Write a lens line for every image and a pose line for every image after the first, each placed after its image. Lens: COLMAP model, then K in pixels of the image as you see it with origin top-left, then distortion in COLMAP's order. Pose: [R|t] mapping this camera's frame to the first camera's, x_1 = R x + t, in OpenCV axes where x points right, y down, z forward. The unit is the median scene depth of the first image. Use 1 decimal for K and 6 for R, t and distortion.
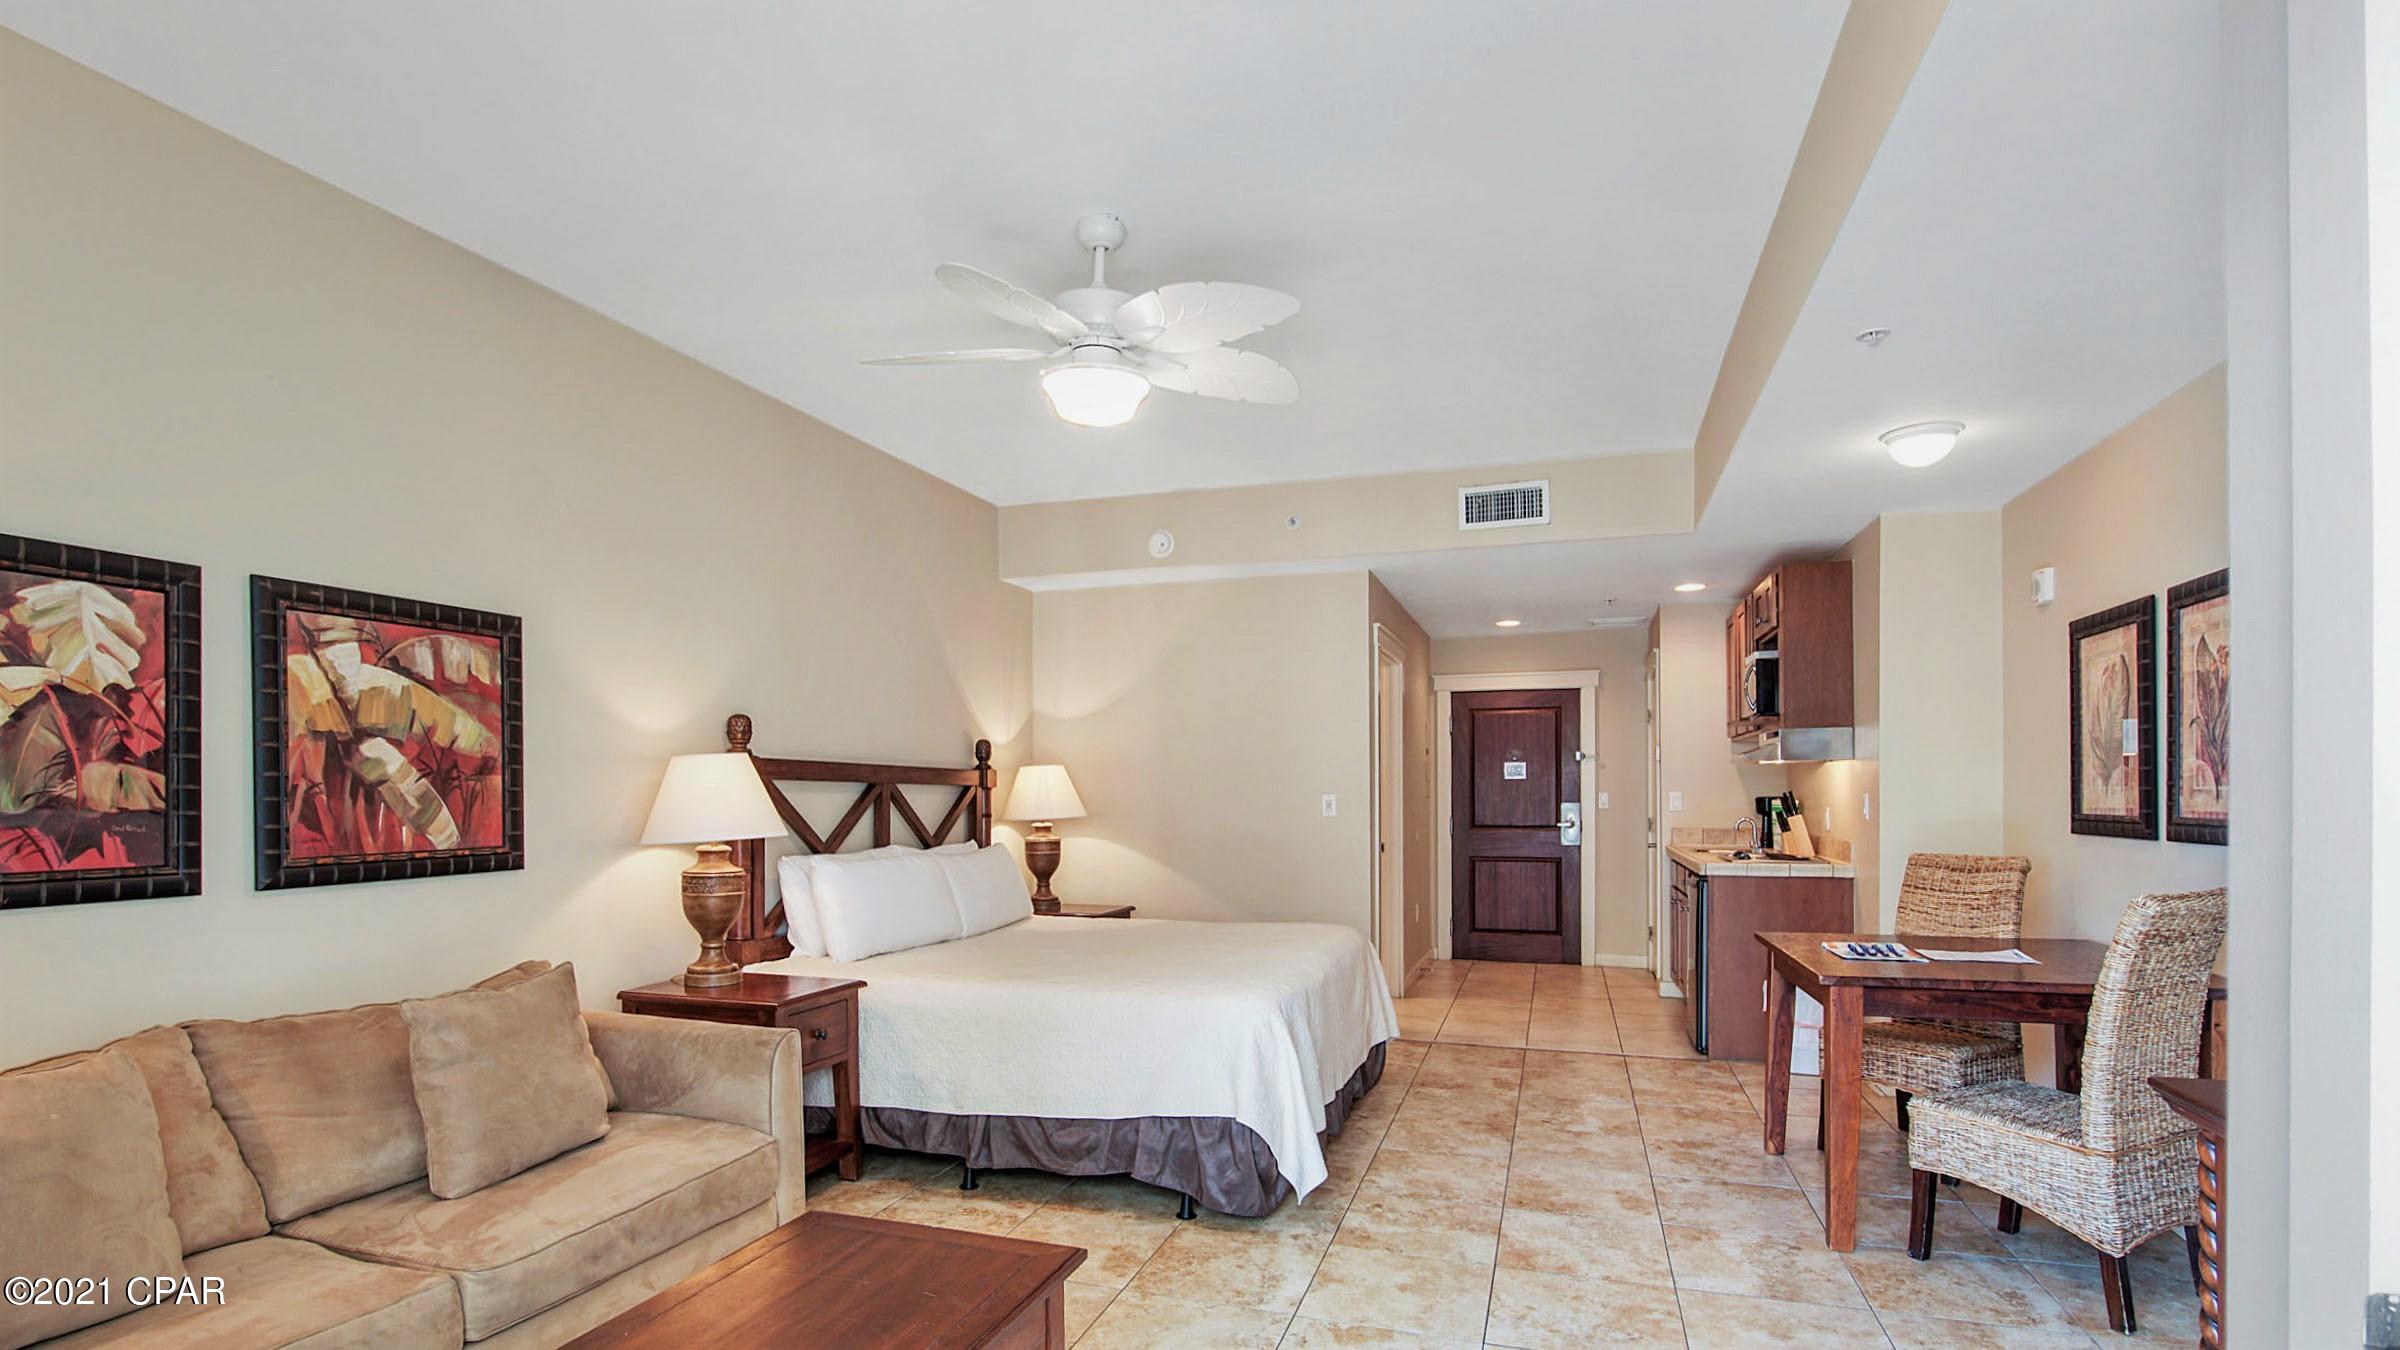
lens RADIAL K [[1135.4, 0, 1127.9], [0, 1135.4, 801.0], [0, 0, 1]] dist [-0.012876, -0.000192]
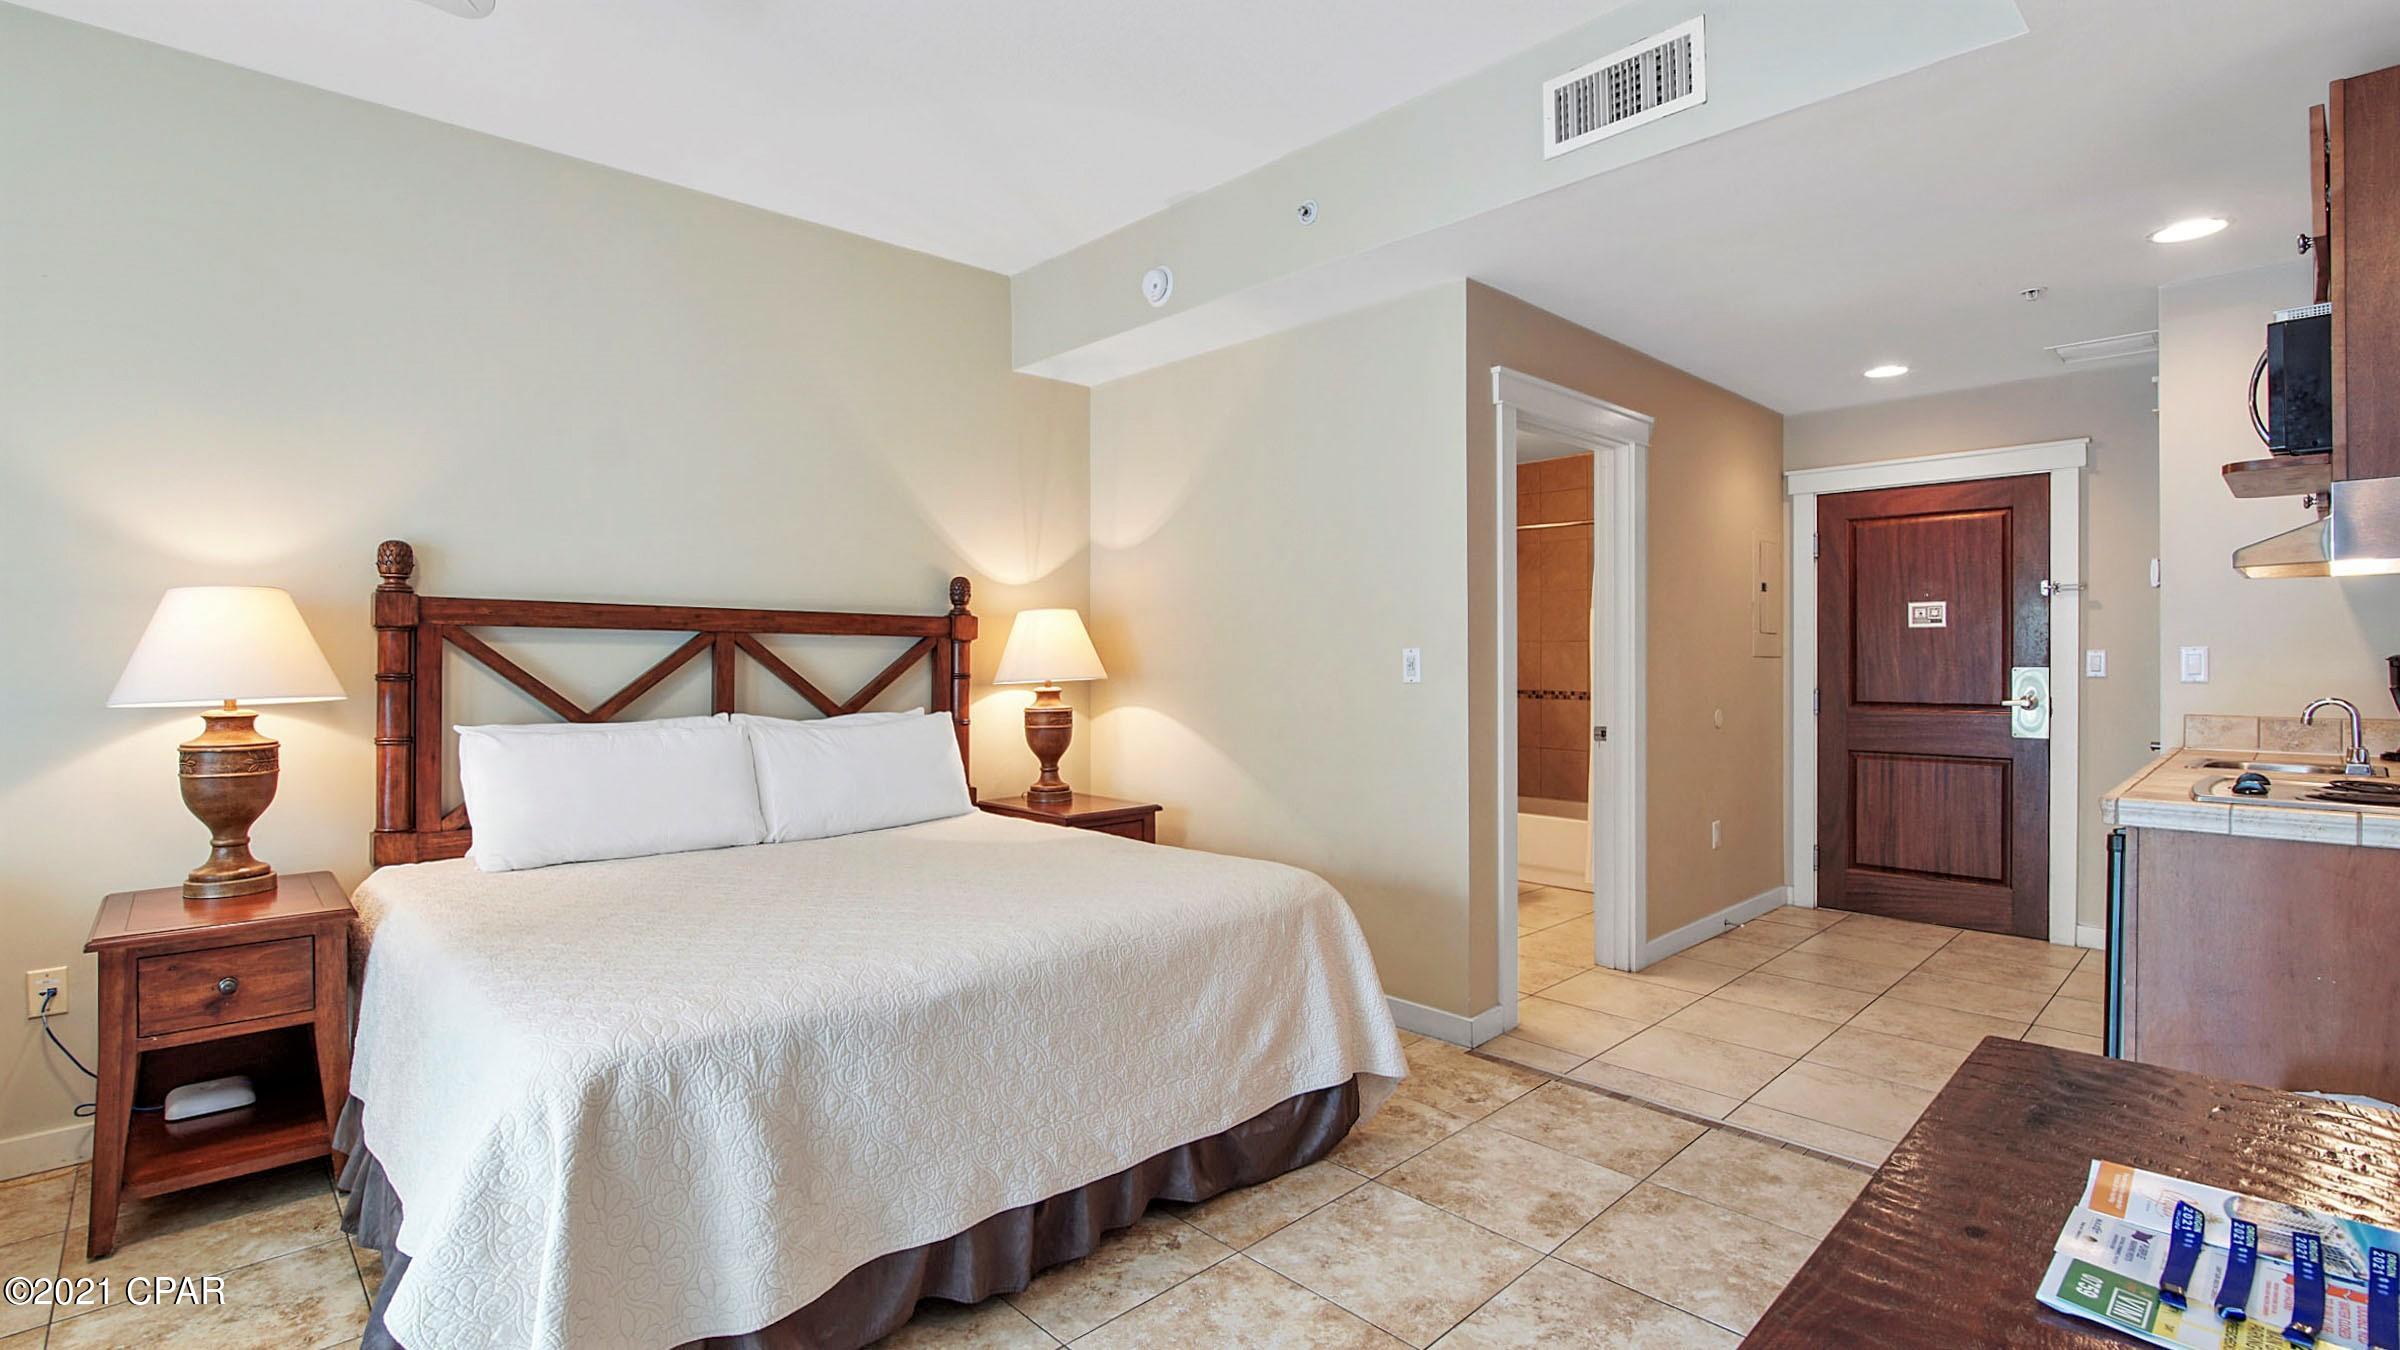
lens RADIAL K [[1075.0, 0, 1168.4], [0, 1075.0, 668.9], [0, 0, 1]] dist [-0.017276, 0.000138]
pose [[0.895301, 0.006429, -0.445415, 0.521321], [-0.004991, 0.999978, 0.004403, 0.005966], [0.445434, -0.001719, 0.895313, 0.666654]]
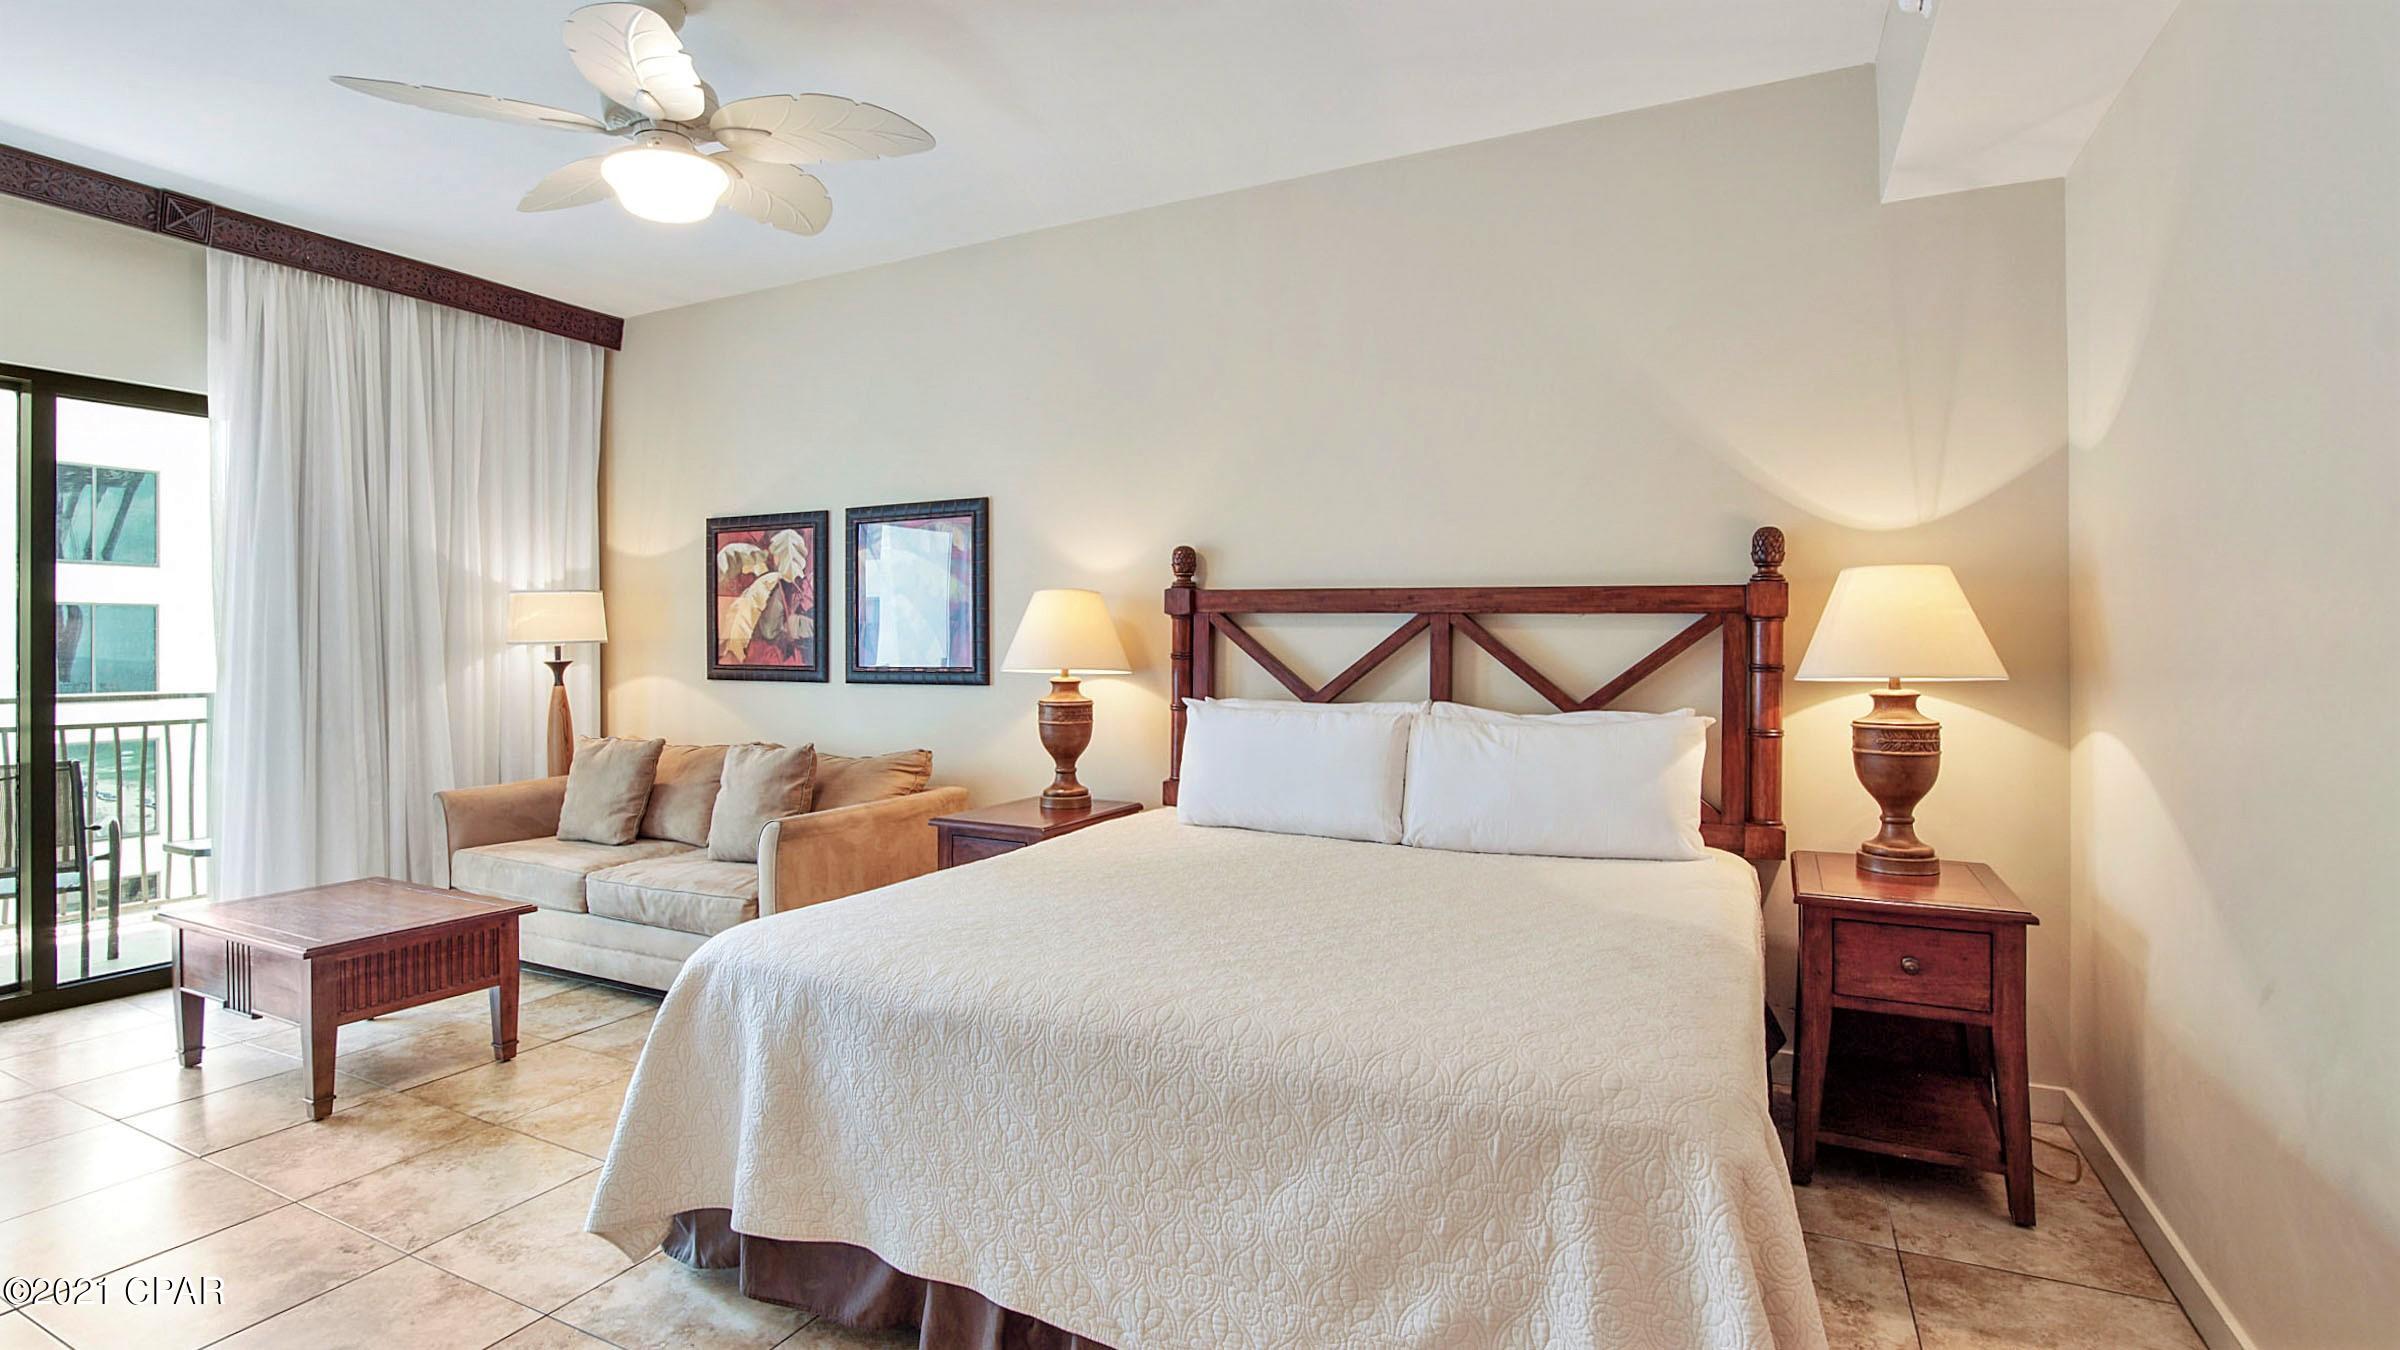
lens RADIAL K [[1088.3, 0, 1220.5], [0, 1088.3, 649.5], [0, 0, 1]] dist [-0.015840, -0.000267]
pose [[-0.086791, 0.010339, -0.996173, 0.661500], [-0.009228, 0.999895, 0.011181, 0.000553], [0.996184, 0.010163, -0.086687, 1.268269]]
